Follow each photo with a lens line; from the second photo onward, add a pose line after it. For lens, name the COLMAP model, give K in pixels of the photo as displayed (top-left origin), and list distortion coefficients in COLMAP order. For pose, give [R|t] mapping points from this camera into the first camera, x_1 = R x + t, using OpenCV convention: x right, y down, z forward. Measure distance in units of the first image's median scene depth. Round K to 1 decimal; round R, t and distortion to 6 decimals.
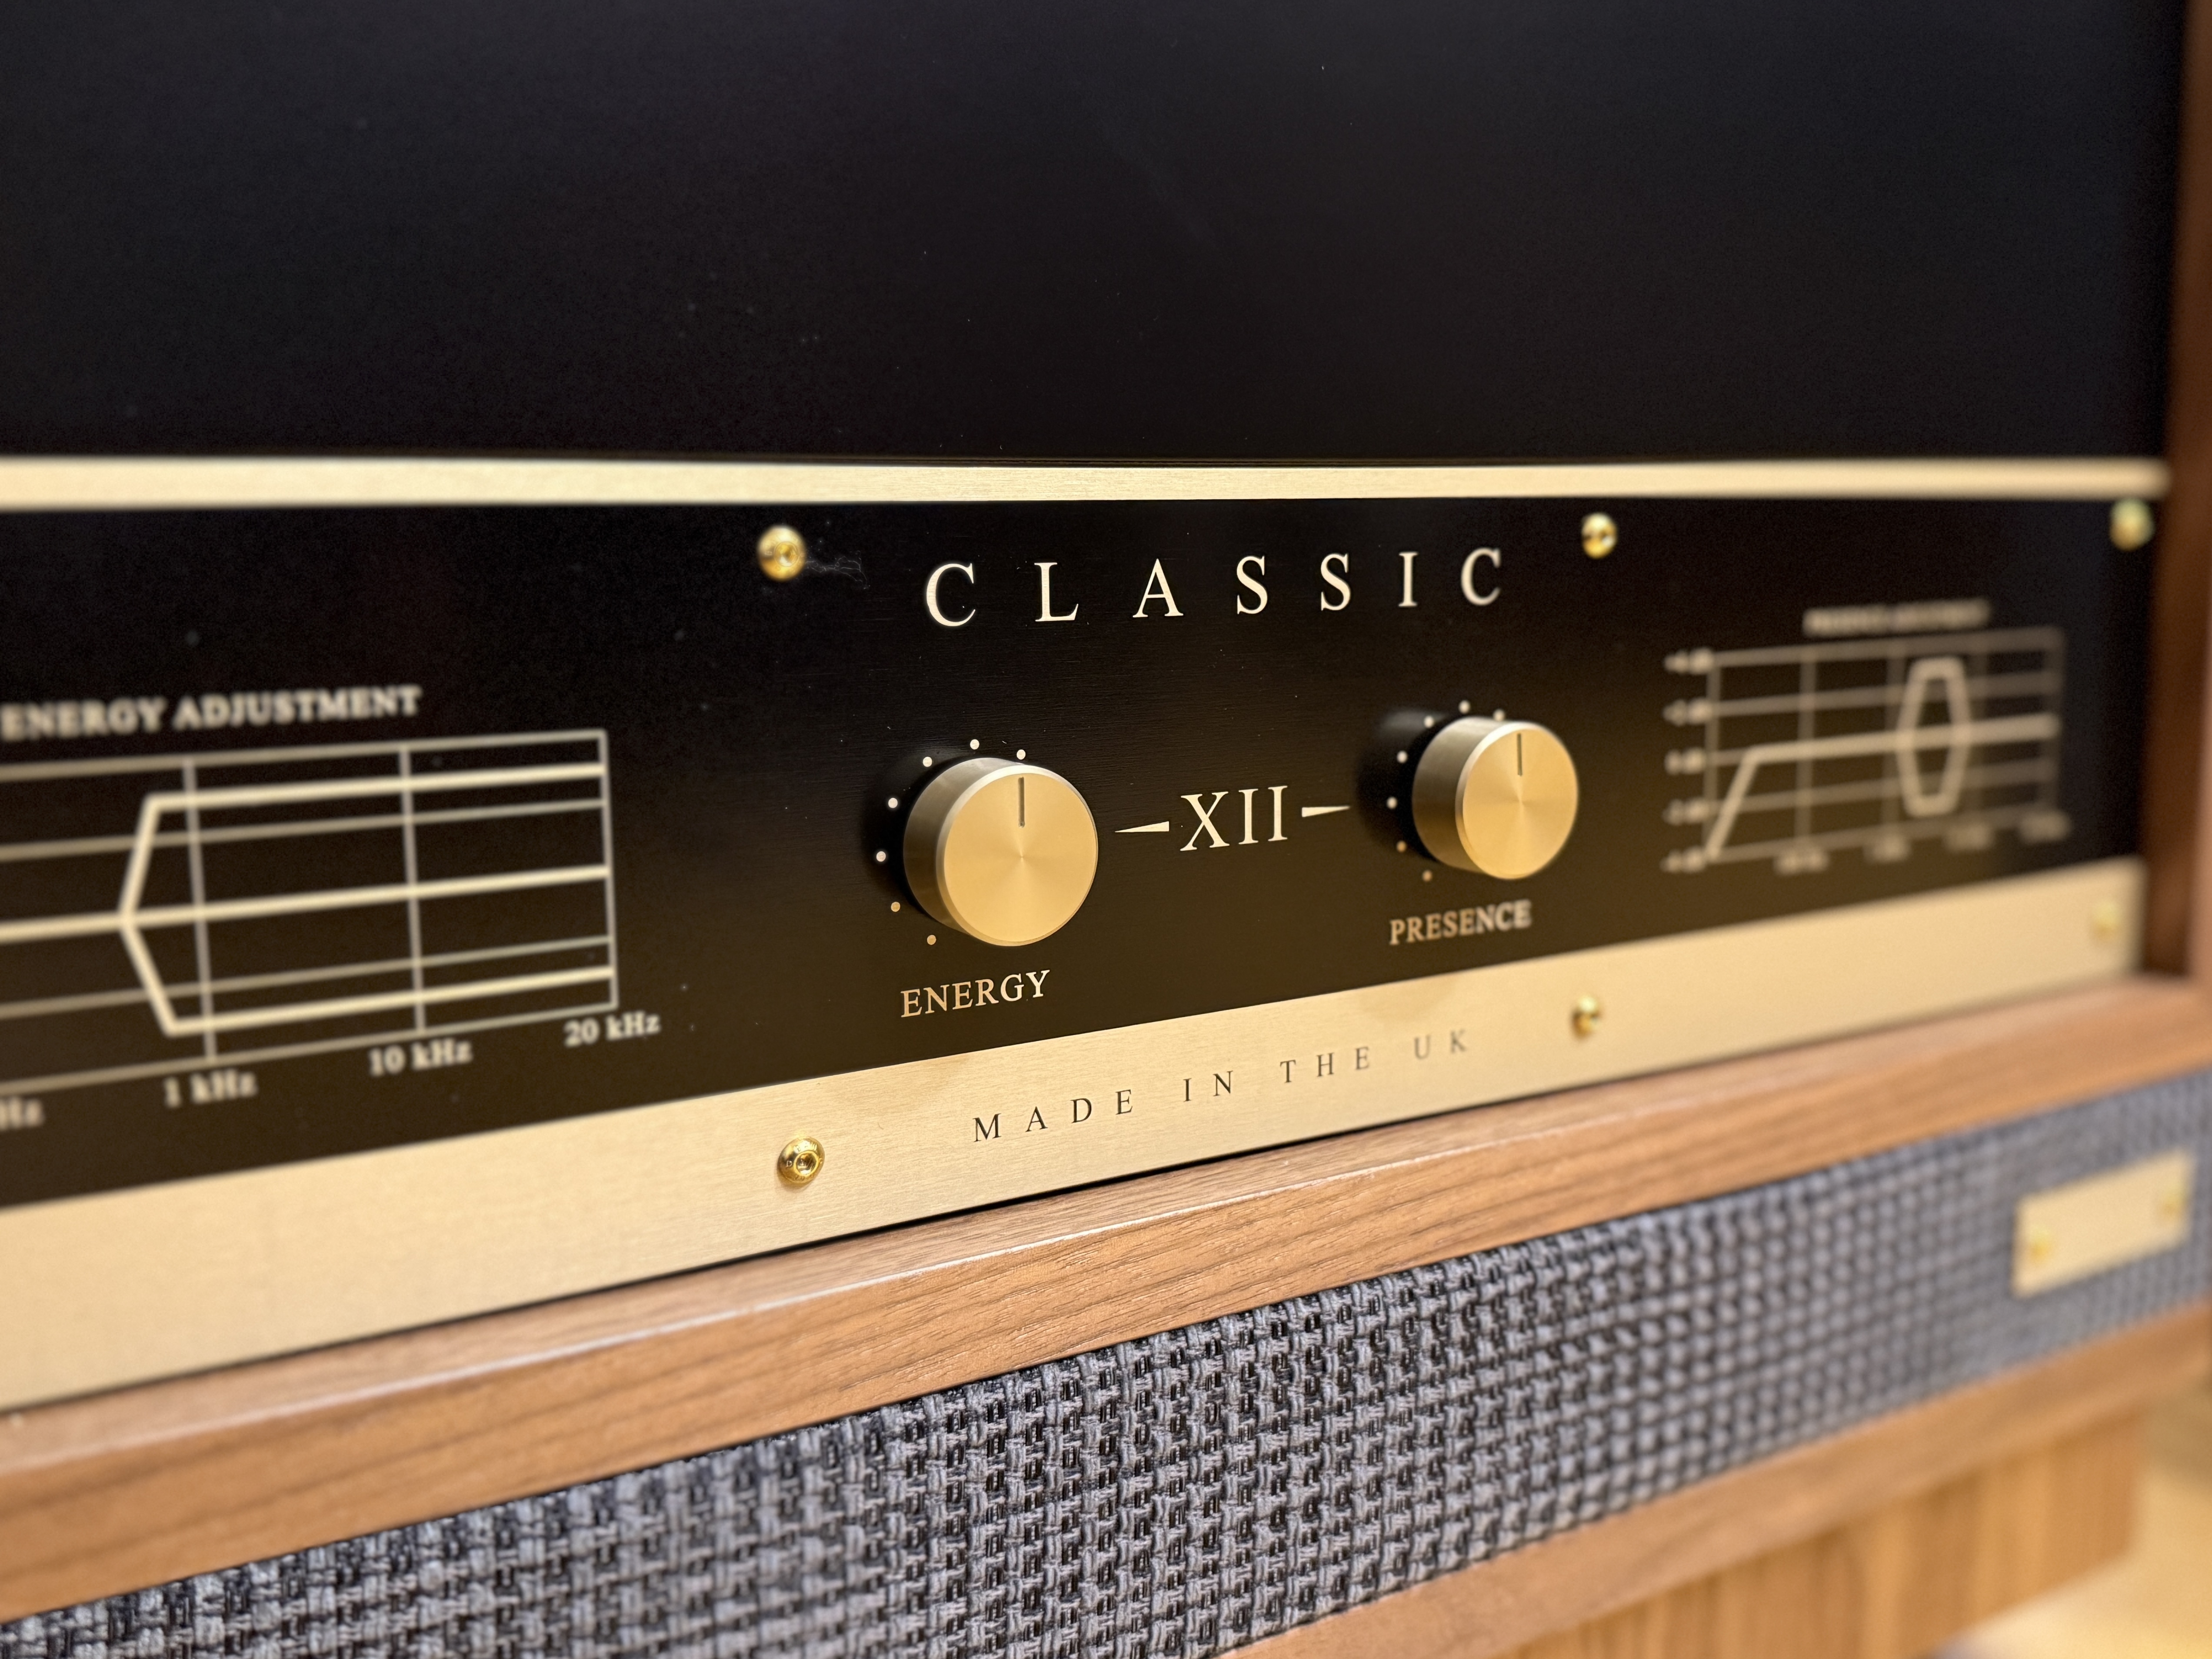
lens RADIAL K [[1675.2, 0, 1106.2], [0, 1675.2, 827.0], [0, 0, 1]] dist [0.005643, 0.000600]
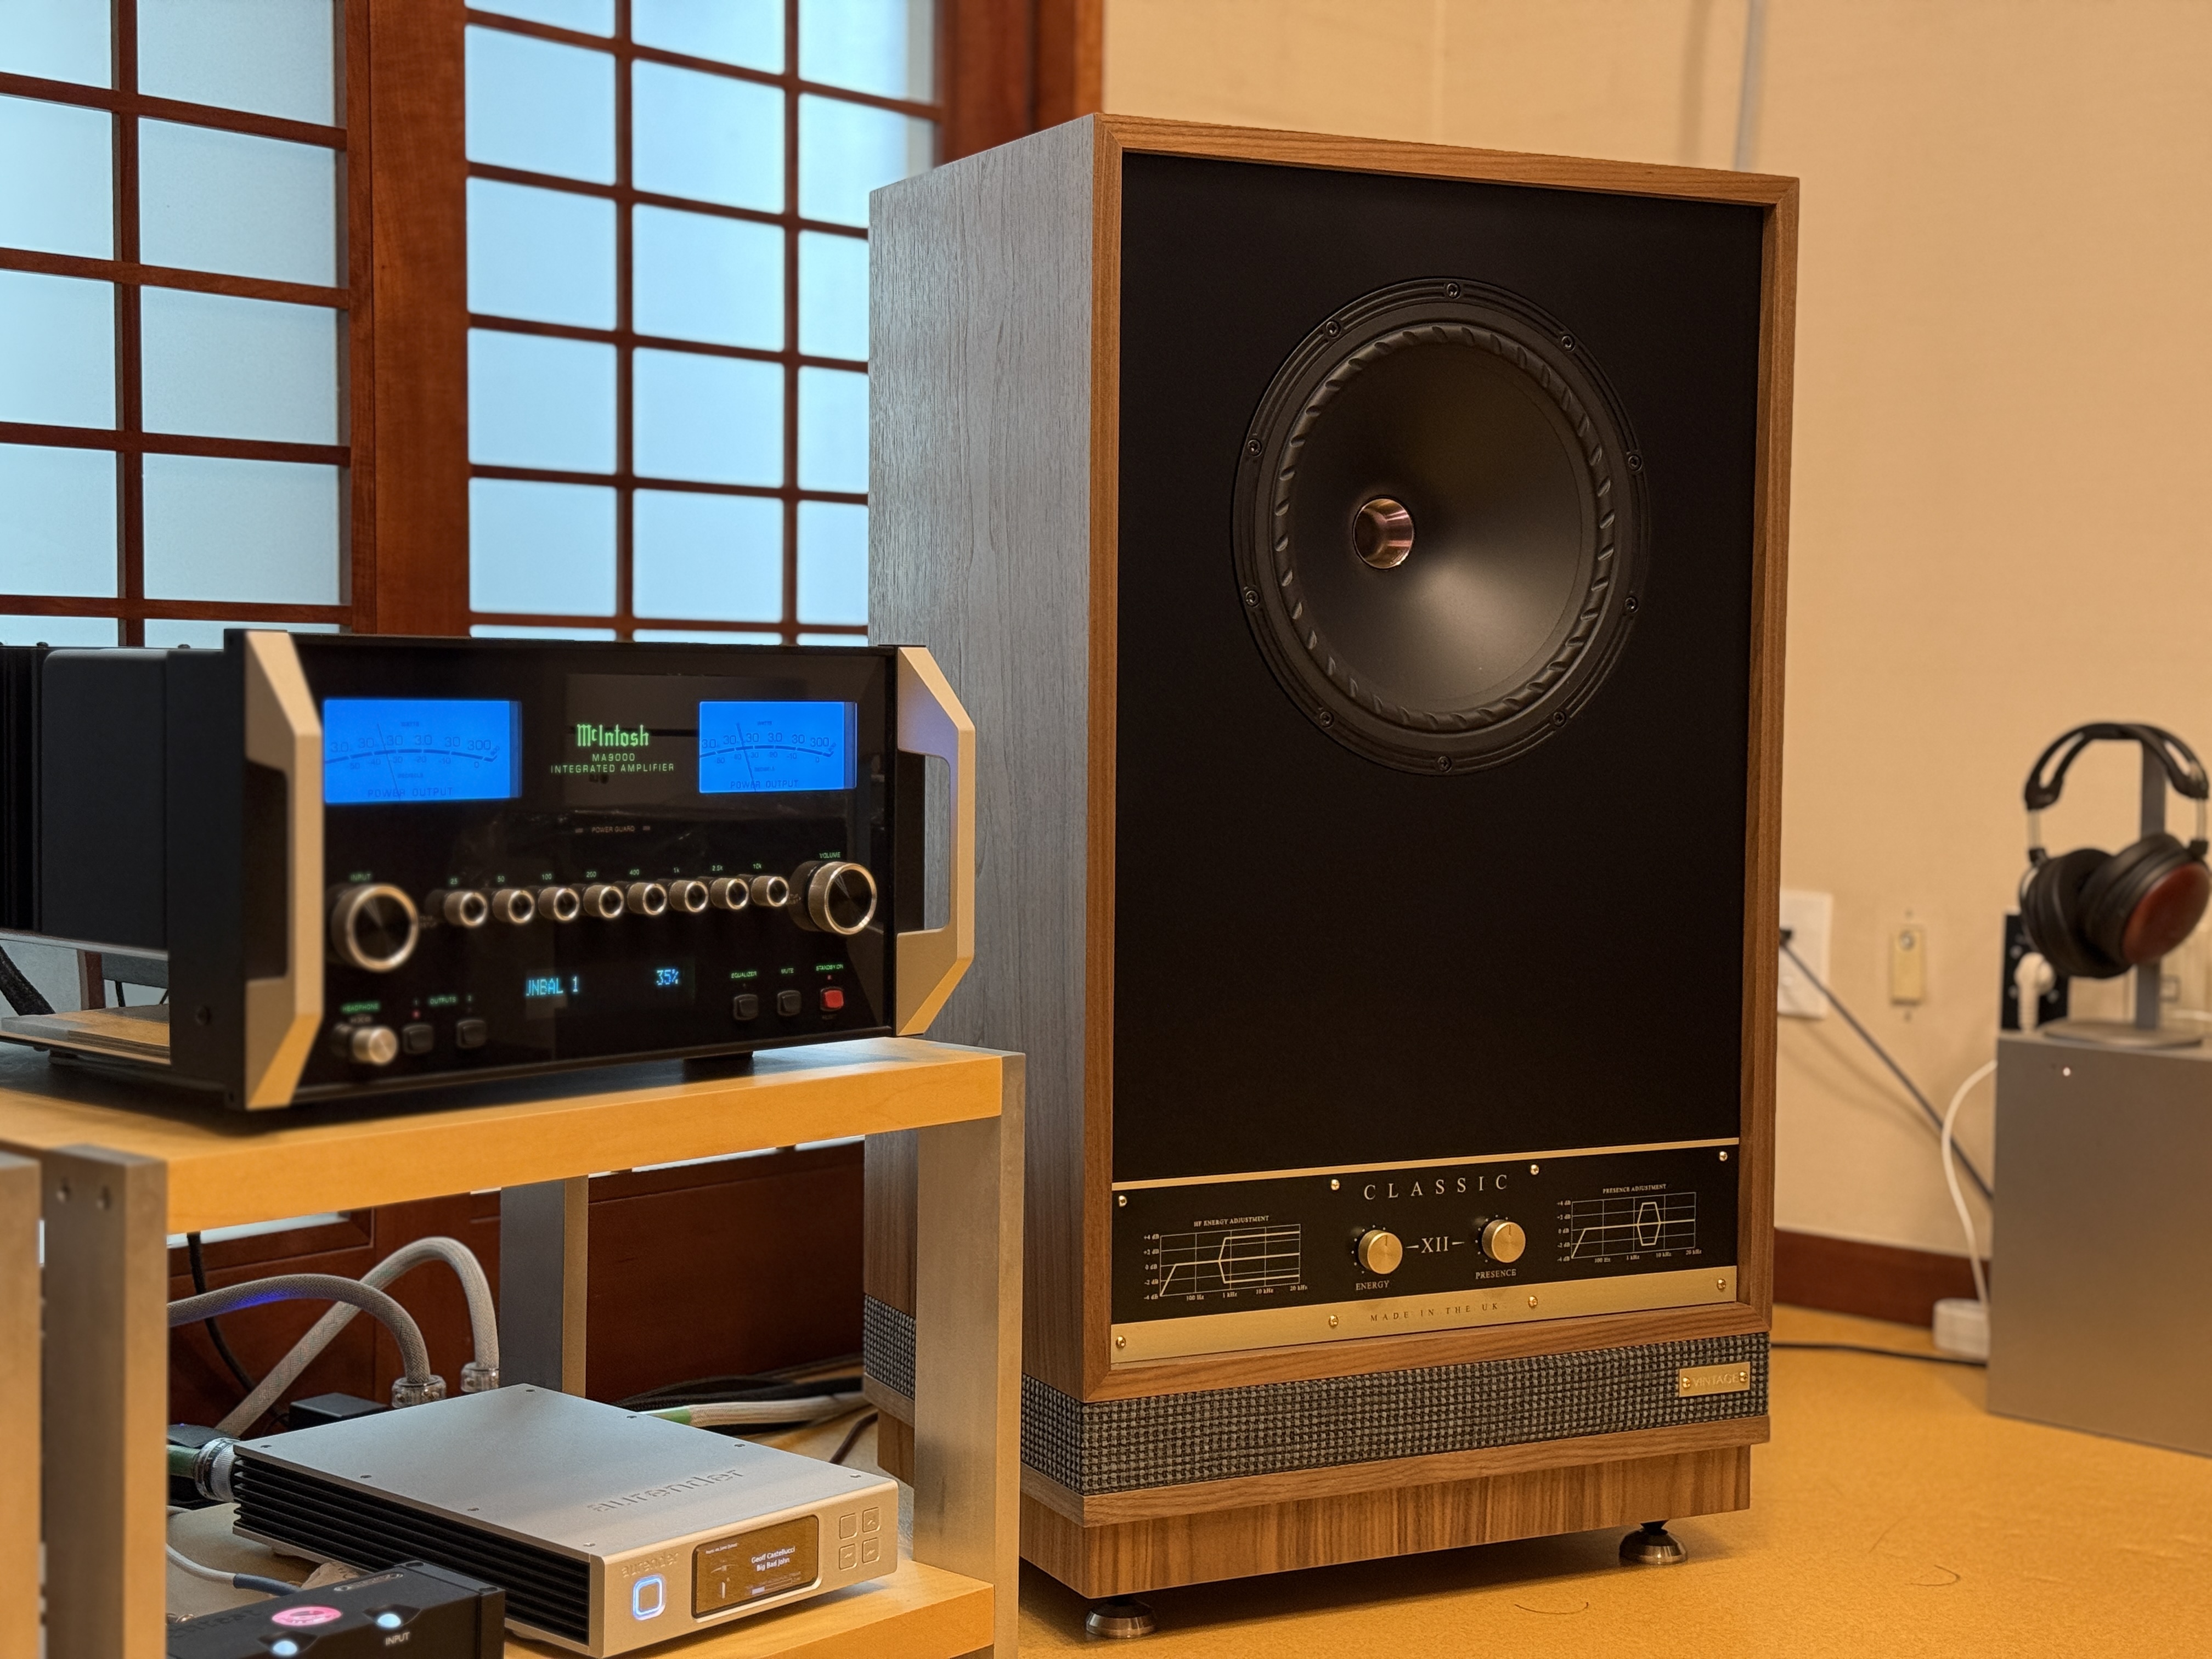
lens RADIAL K [[3095.4, 0, 1105.8], [0, 3095.4, 830.7], [0, 0, 1]] dist [-0.004560, 0.000000]
pose [[0.998683, 0.018978, -0.047658, -0.368454], [-0.024533, 0.992613, -0.118821, -0.087714], [0.045051, 0.119833, 0.991771, -6.375085]]
